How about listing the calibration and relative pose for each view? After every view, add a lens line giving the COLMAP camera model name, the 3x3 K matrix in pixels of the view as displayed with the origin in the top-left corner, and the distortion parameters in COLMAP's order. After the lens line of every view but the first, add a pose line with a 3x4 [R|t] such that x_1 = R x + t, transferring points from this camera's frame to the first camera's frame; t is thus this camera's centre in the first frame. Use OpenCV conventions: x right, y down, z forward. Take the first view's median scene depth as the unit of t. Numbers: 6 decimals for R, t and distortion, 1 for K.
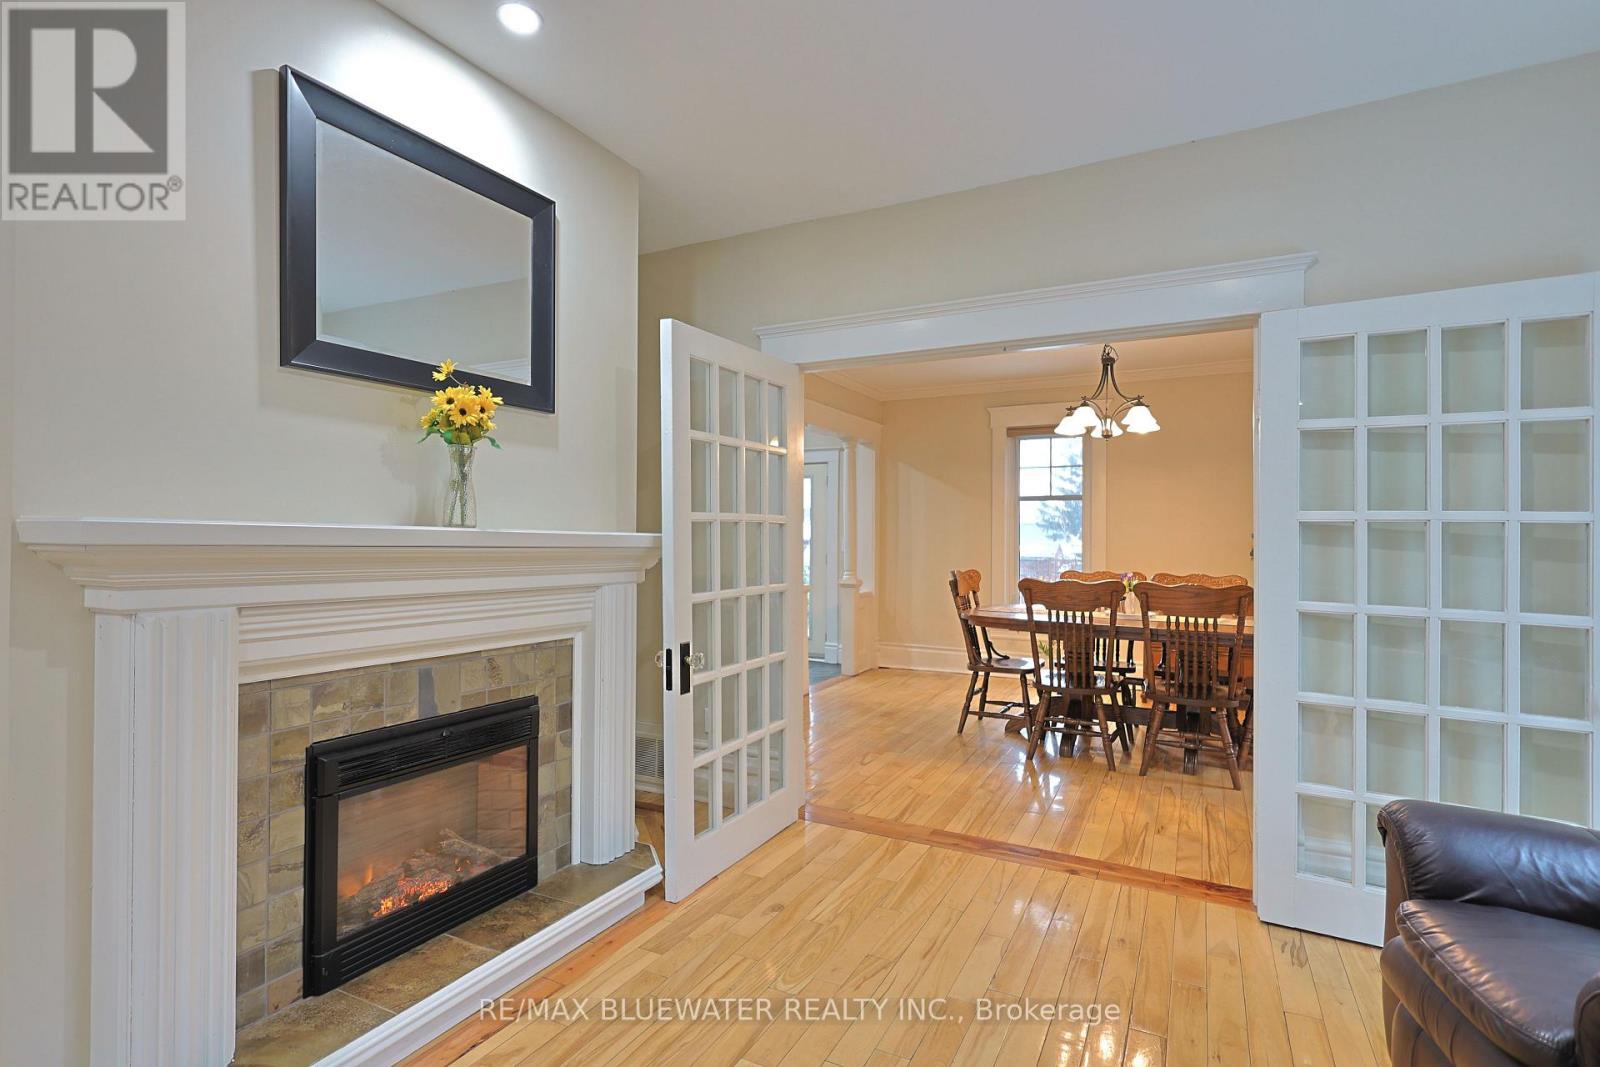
lens RADIAL K [[802.9, 0, 798.3], [0, 802.9, 535.5], [0, 0, 1]] dist [0.000528, -0.000464]
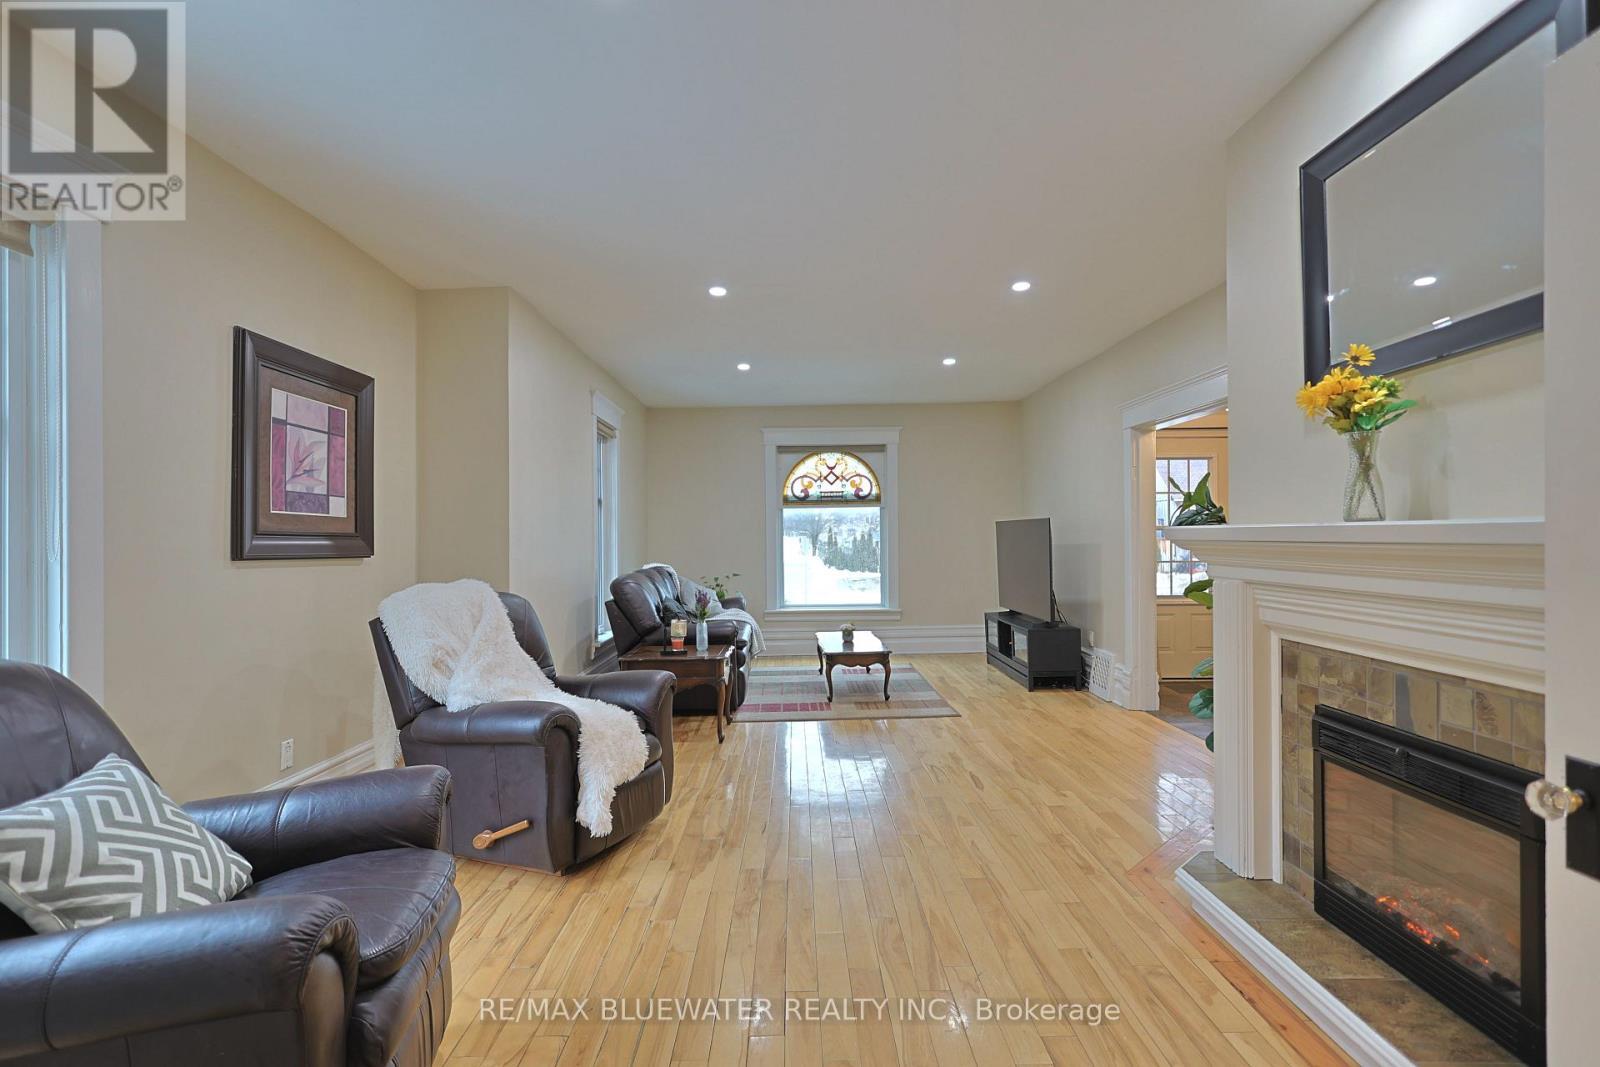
lens RADIAL K [[802.9, 0, 798.3], [0, 802.9, 535.5], [0, 0, 1]] dist [0.000528, -0.000464]
pose [[-0.890210, -0.002959, -0.455541, 0.572575], [0.003841, 0.999895, -0.014001, 0.016526], [0.455534, -0.014213, -0.890105, 1.521190]]
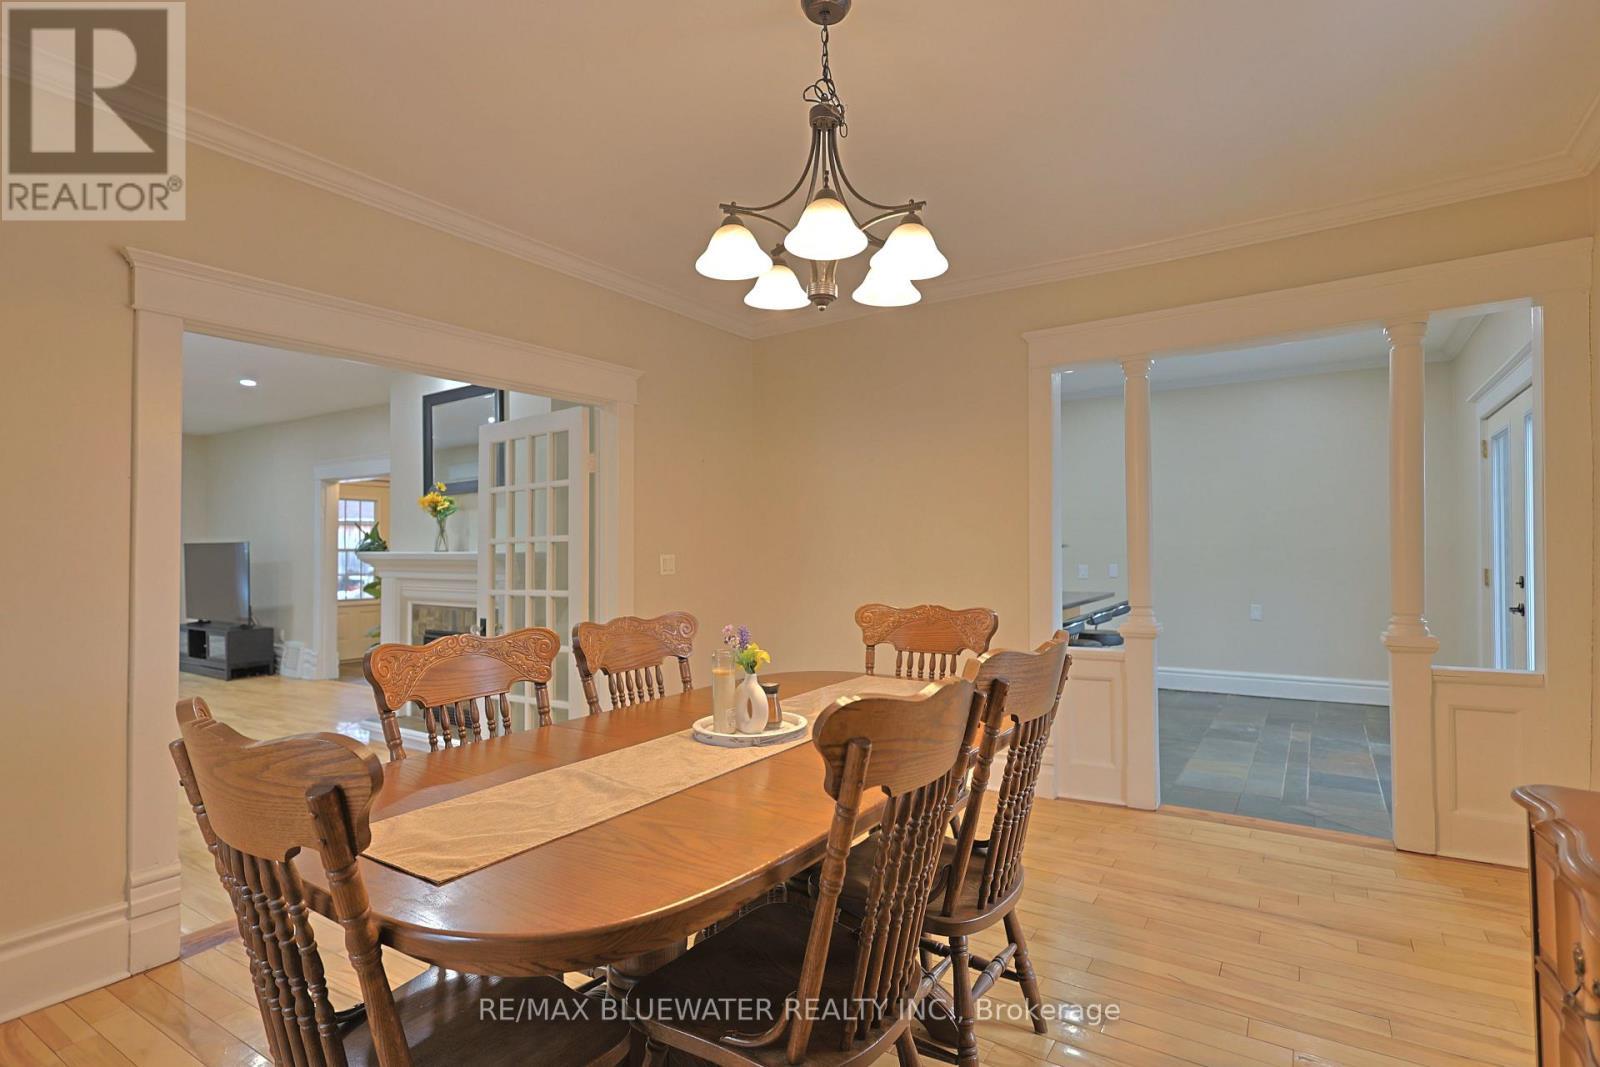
lens RADIAL K [[802.9, 0, 798.3], [0, 802.9, 535.5], [0, 0, 1]] dist [0.000528, -0.000464]
pose [[-0.132093, -0.026802, -0.990875, 1.799303], [0.011424, 0.999527, -0.028559, 0.021187], [0.991171, -0.015092, -0.131725, 2.362417]]
